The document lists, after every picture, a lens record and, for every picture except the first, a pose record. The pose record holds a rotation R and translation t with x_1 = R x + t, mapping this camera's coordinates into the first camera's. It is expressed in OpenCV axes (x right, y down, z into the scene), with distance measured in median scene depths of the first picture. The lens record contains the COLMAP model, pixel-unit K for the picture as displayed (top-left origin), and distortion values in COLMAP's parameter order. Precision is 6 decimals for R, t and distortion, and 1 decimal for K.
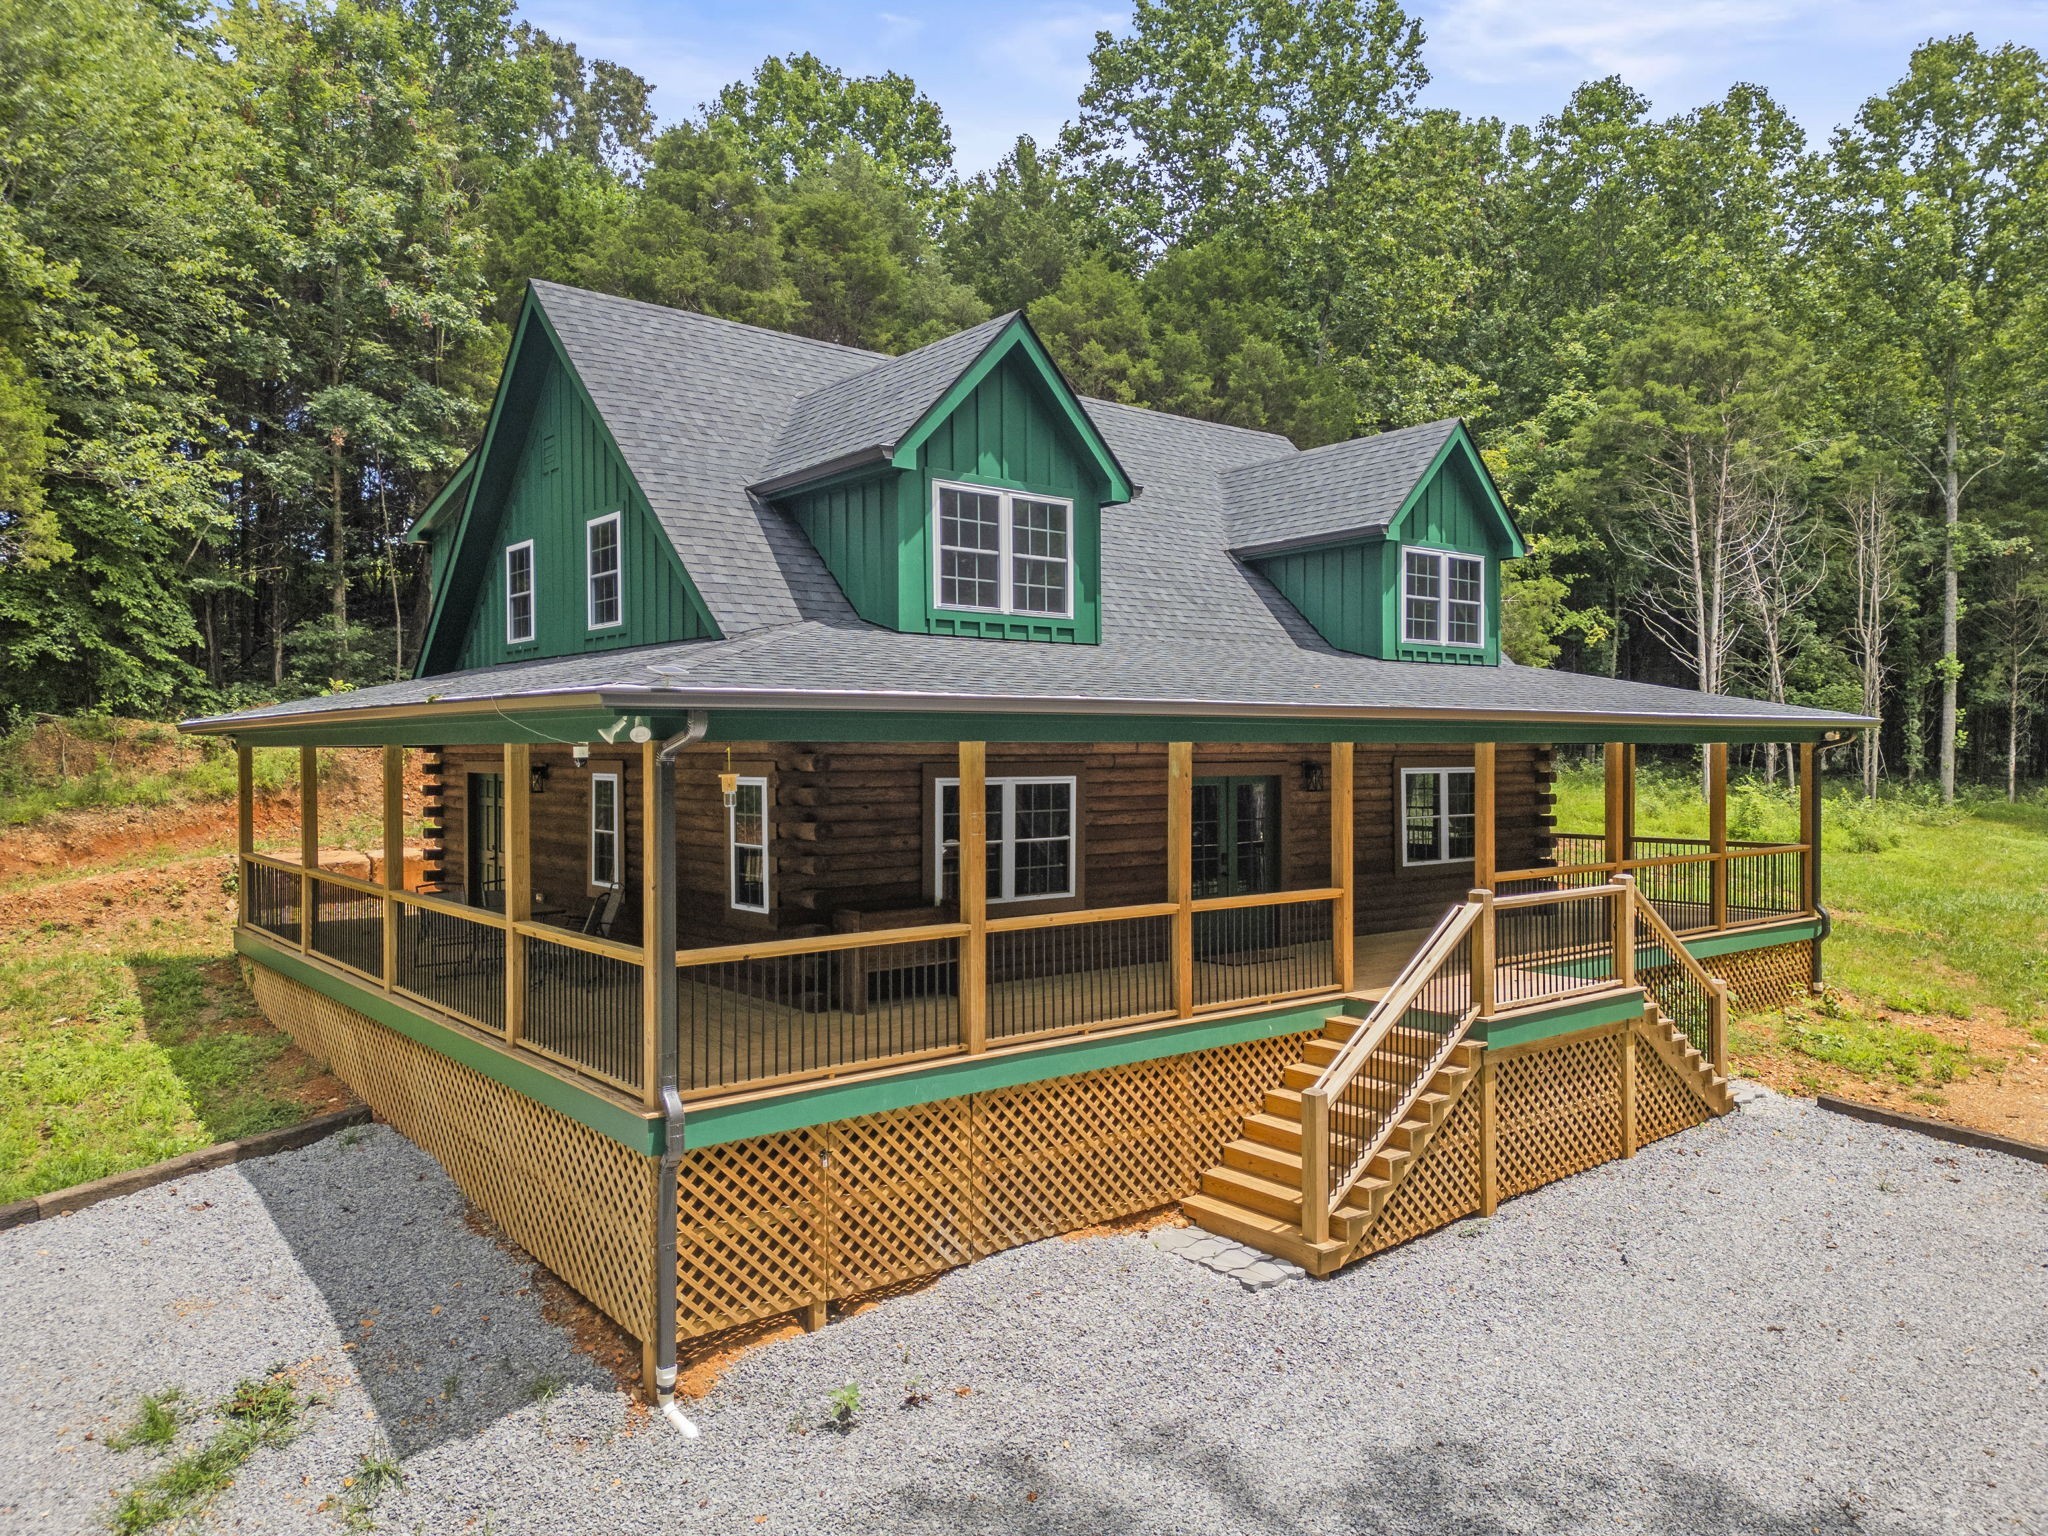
lens RADIAL K [[1404.4, 0, 983.4], [0, 1404.4, 773.8], [0, 0, 1]] dist [0.055030, -0.042076]
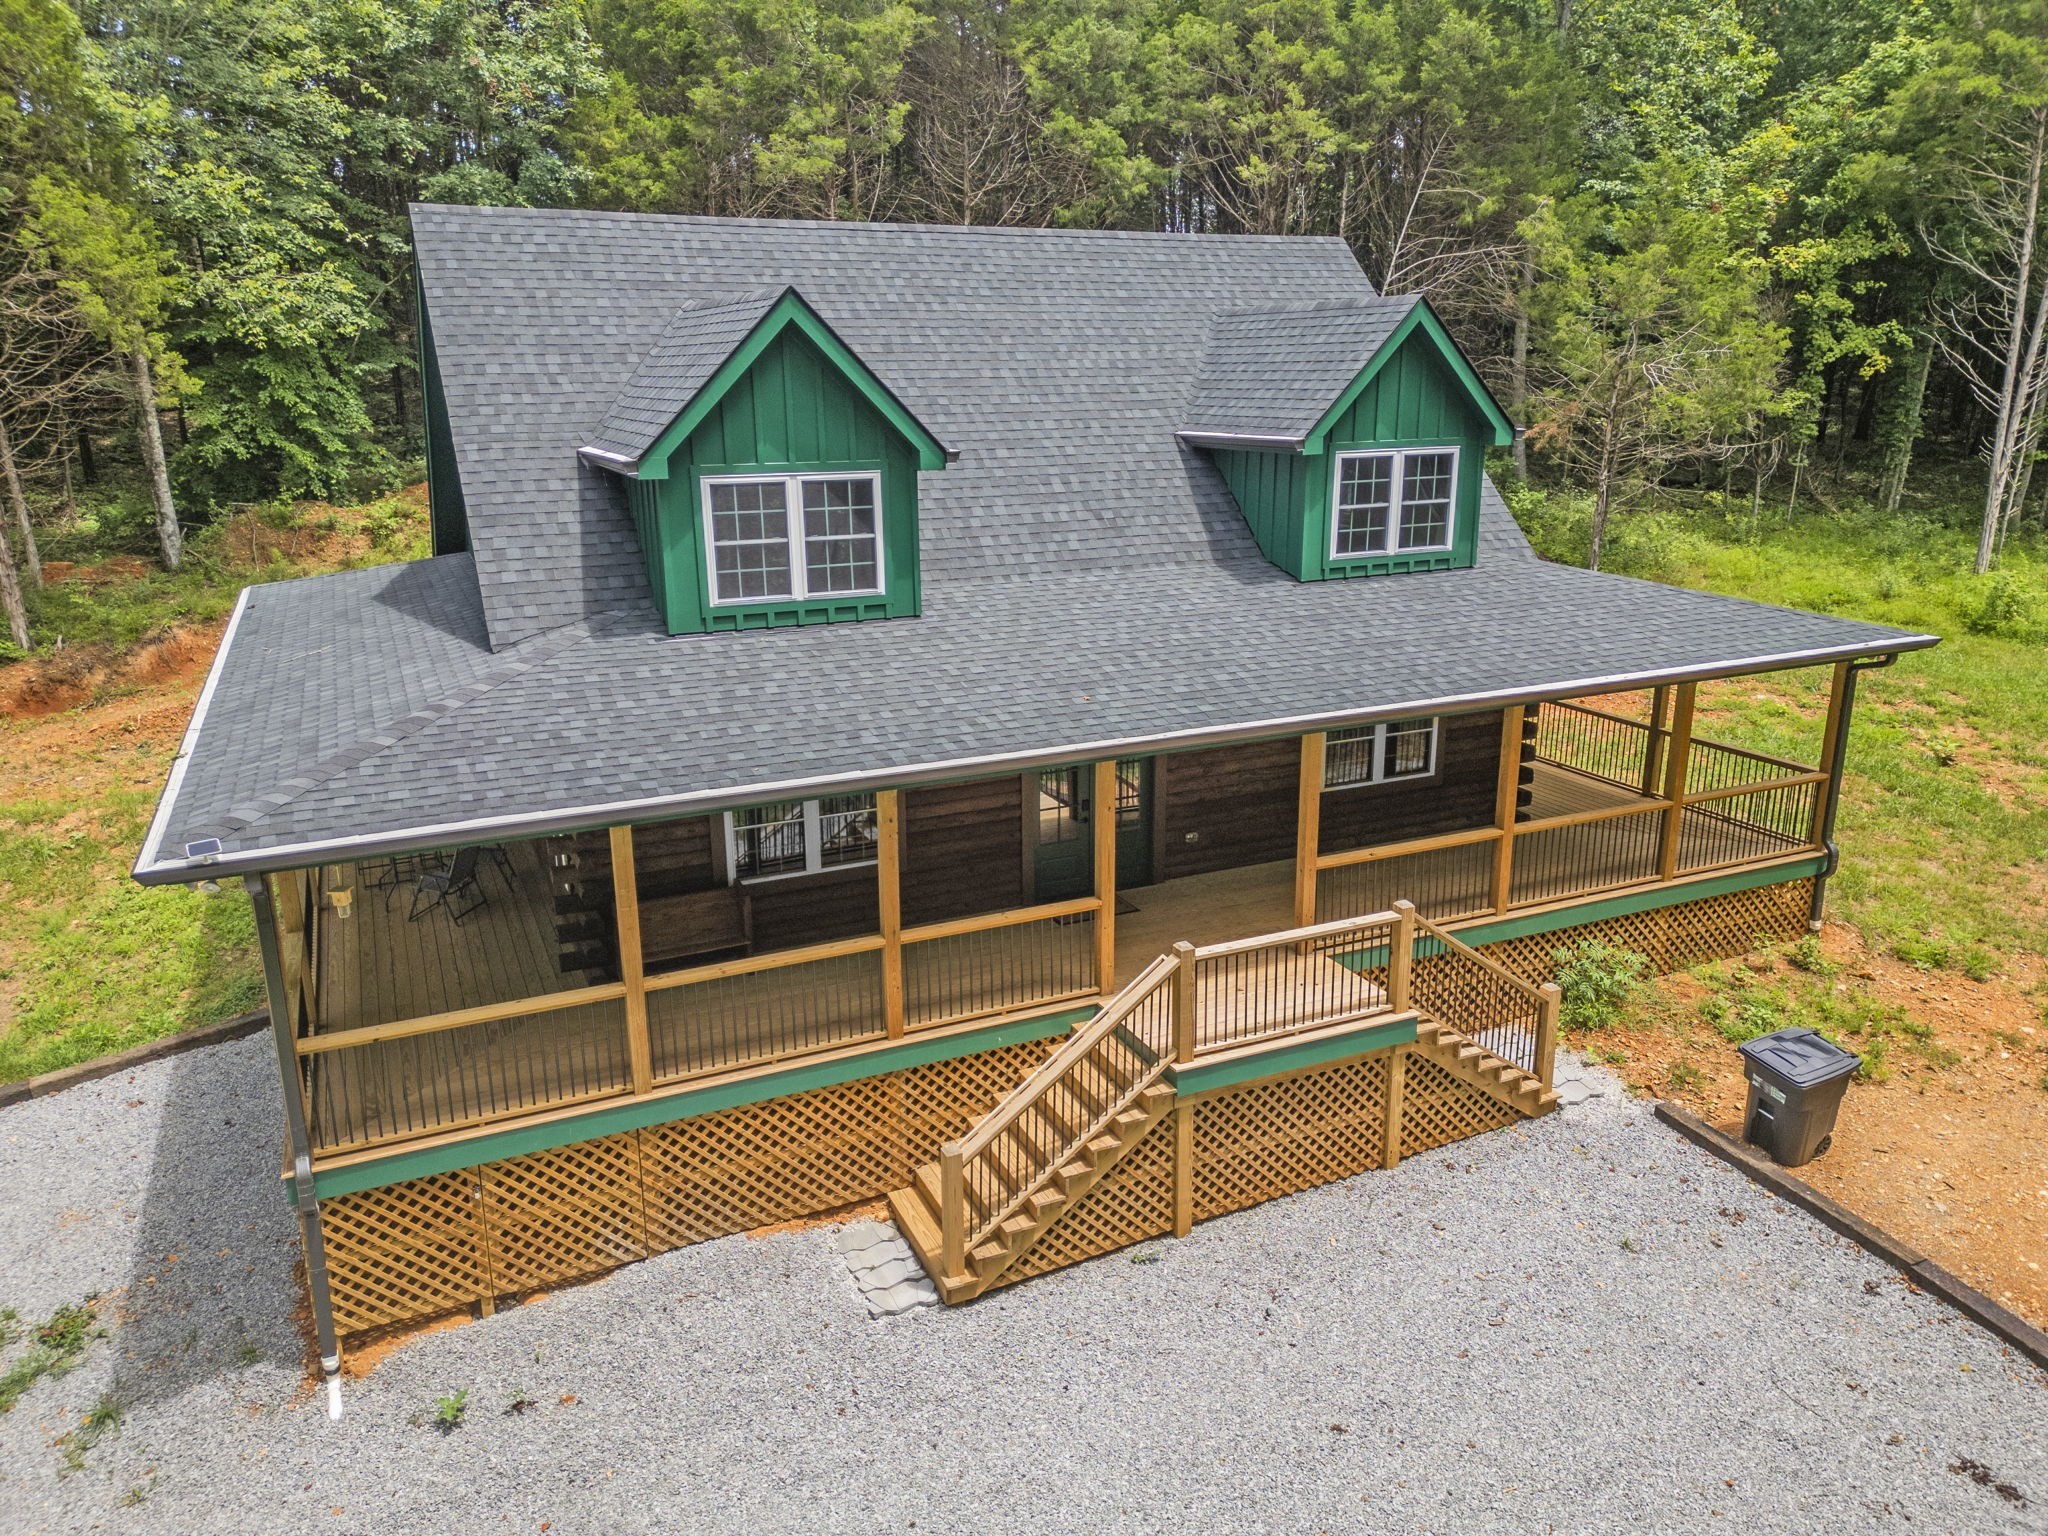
lens RADIAL K [[1404.4, 0, 1016.2], [0, 1404.4, 752.5], [0, 0, 1]] dist [0.055030, -0.042076]
pose [[0.970866, 0.057283, -0.232677, 0.406576], [0.005332, 0.965602, 0.259971, -0.269886], [0.239566, -0.253638, 0.937164, 0.072959]]
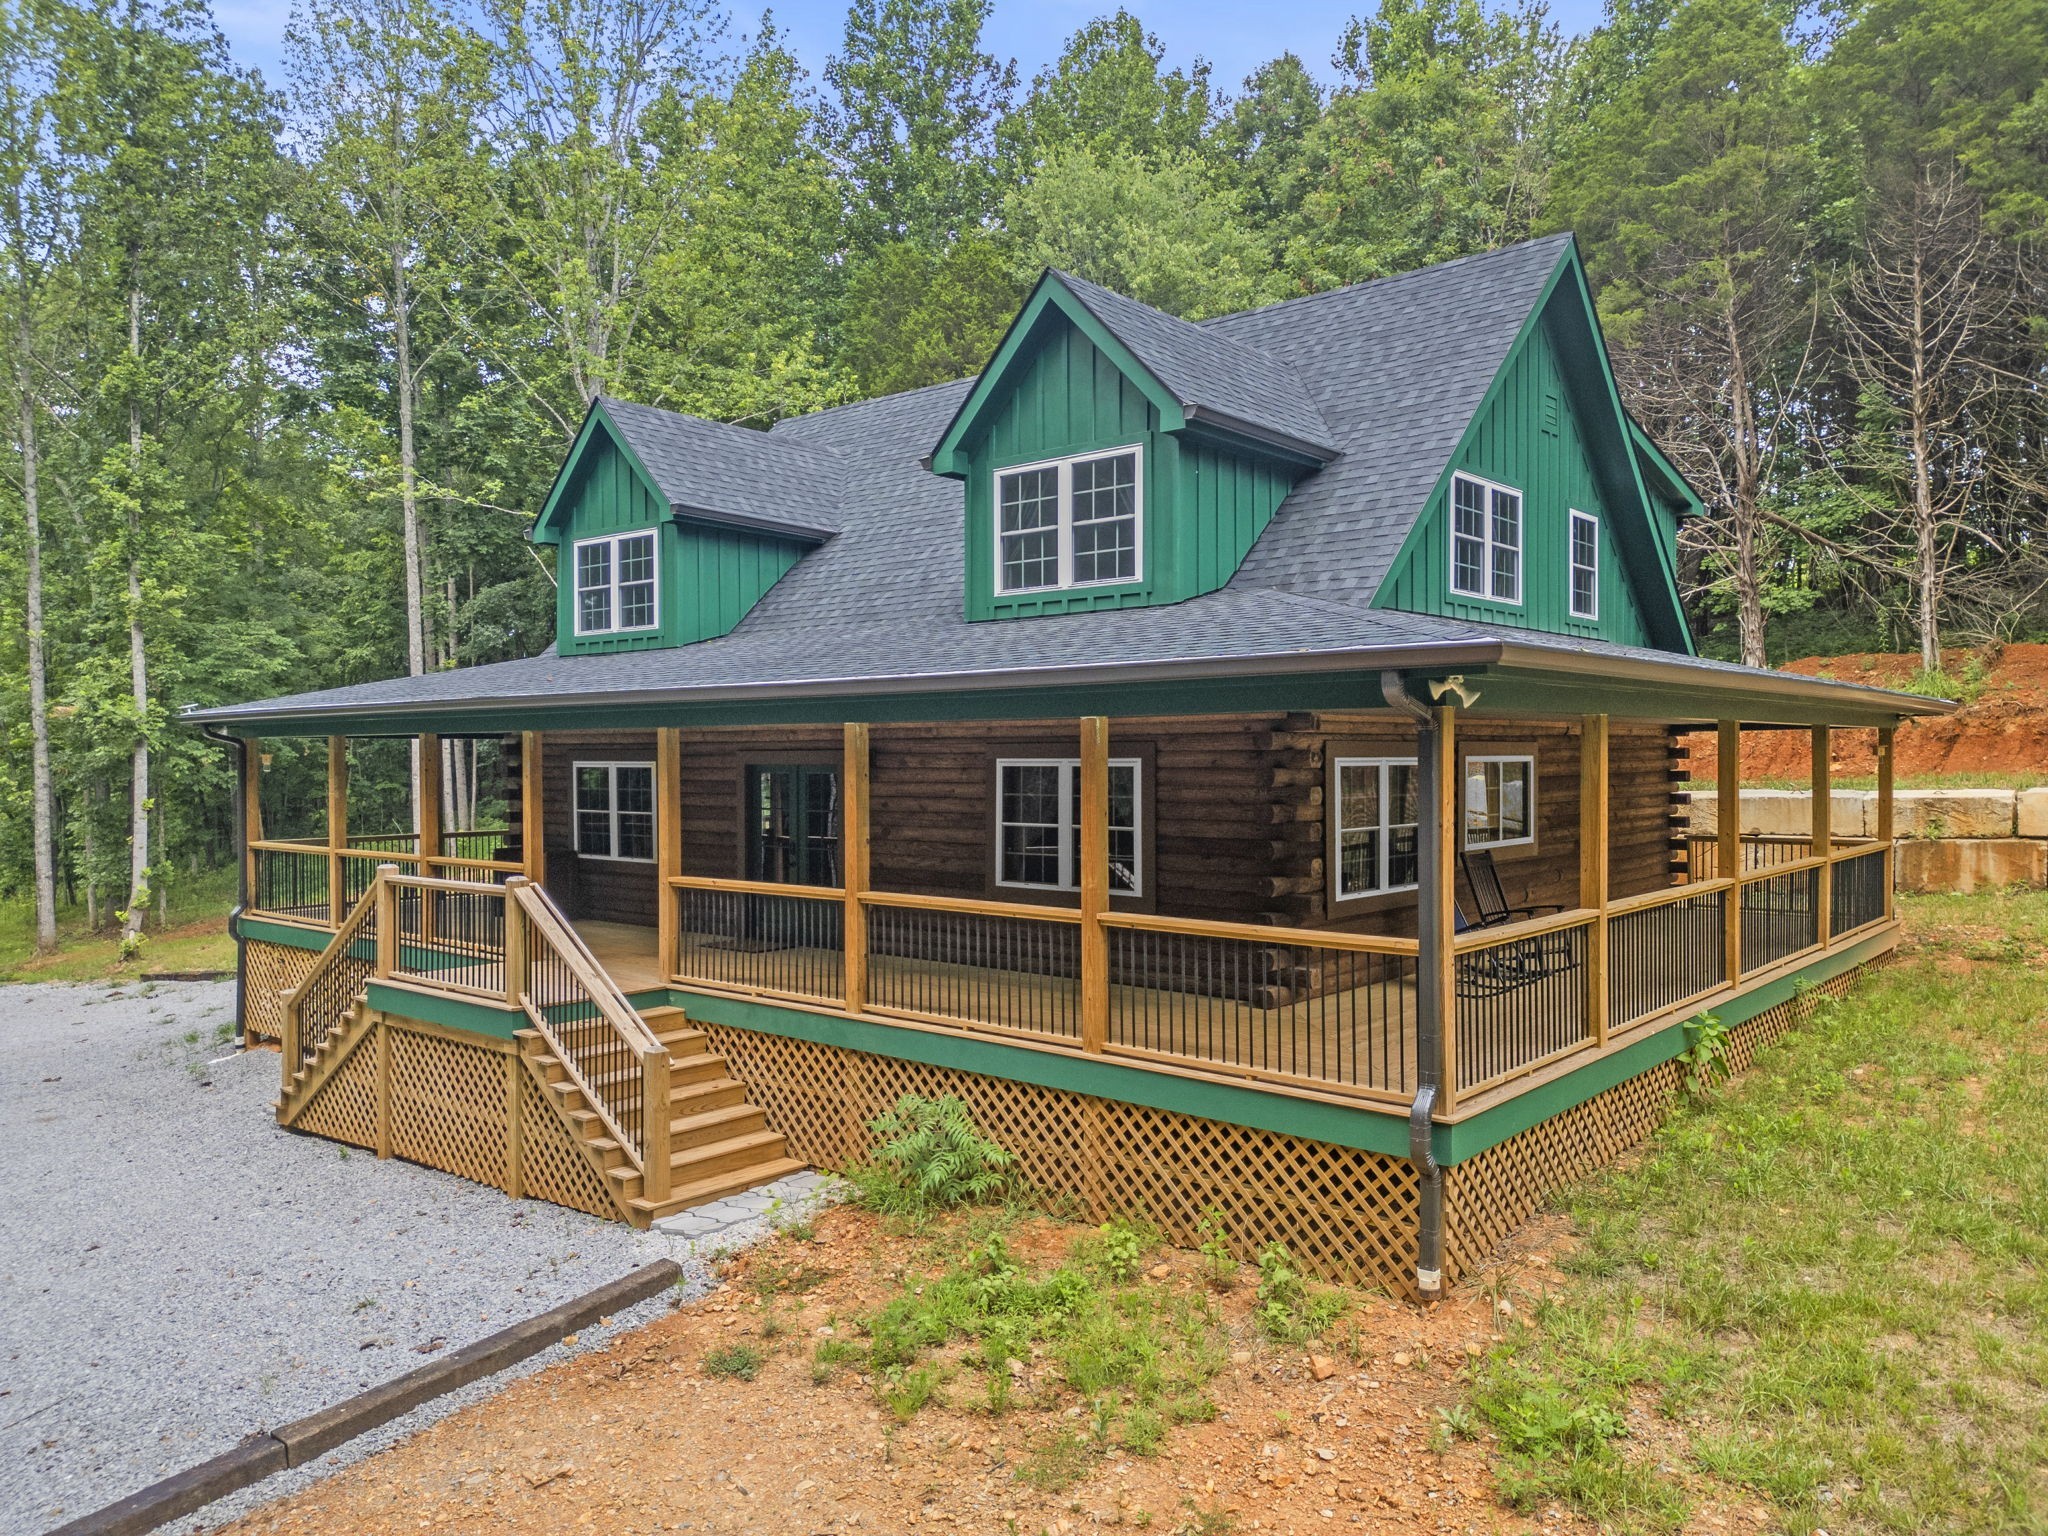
lens RADIAL K [[1404.4, 0, 1023.2], [0, 1404.4, 784.0], [0, 0, 1]] dist [0.055030, -0.042076]
pose [[0.198673, 0.035930, -0.979407, 0.957851], [0.004061, 0.999289, 0.037483, -0.017106], [0.980057, -0.011425, 0.198386, 0.785848]]
